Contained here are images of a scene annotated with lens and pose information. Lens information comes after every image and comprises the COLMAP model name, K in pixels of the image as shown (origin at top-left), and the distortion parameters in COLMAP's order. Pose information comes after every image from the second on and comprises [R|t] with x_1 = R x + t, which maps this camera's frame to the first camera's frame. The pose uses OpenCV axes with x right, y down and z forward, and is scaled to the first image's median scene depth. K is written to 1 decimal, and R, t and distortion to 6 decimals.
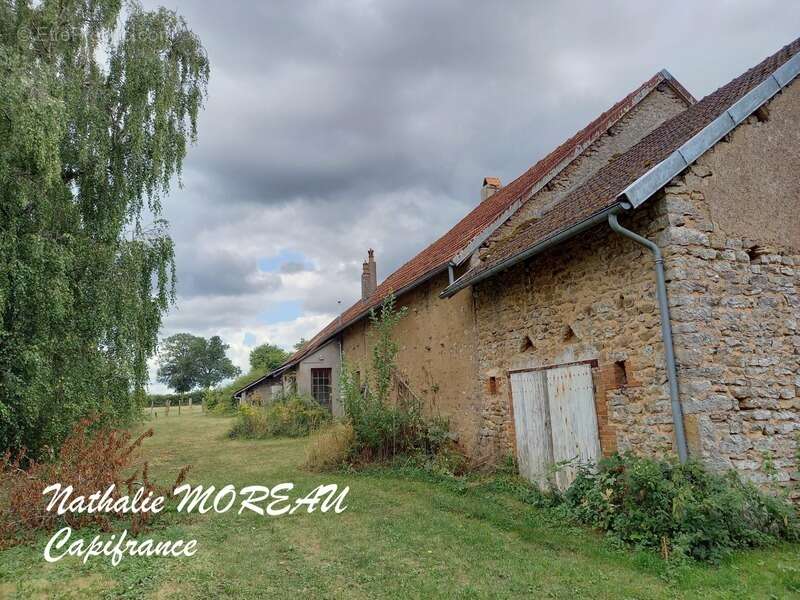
lens RADIAL K [[602.9, 0, 400.0], [0, 602.9, 300.0], [0, 0, 1]] dist [0.104344, -0.093779]
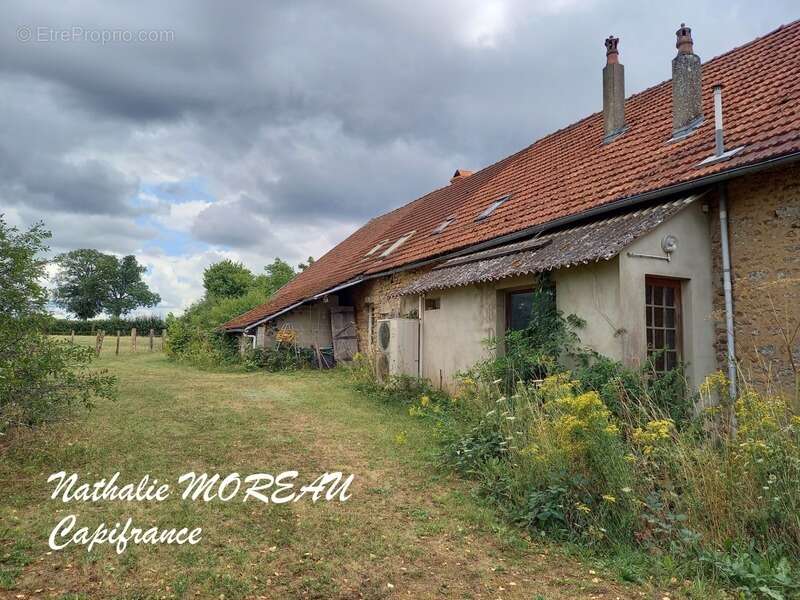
lens RADIAL K [[613.6, 0, 400.0], [0, 613.6, 300.0], [0, 0, 1]] dist [0.045736, -0.000272]
pose [[0.987388, 0.078219, 0.137646, -0.143067], [-0.090087, 0.992535, 0.082207, 0.049497], [-0.130188, -0.093570, 0.987064, 0.305607]]
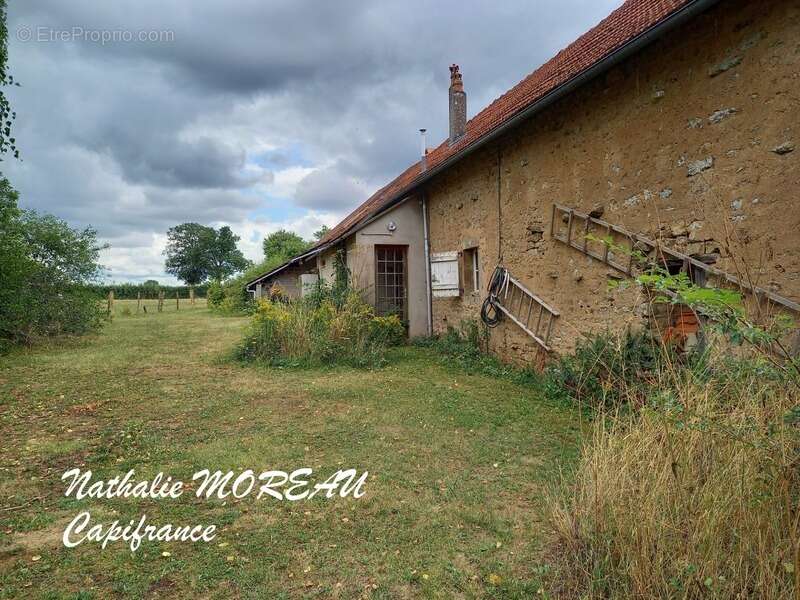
lens RADIAL K [[602.9, 0, 400.0], [0, 602.9, 300.0], [0, 0, 1]] dist [0.104344, -0.093779]
pose [[0.999514, 0.027223, -0.015160, -0.049974], [-0.024368, 0.986124, 0.164214, 0.031060], [0.019420, -0.163765, 0.986308, 0.185088]]
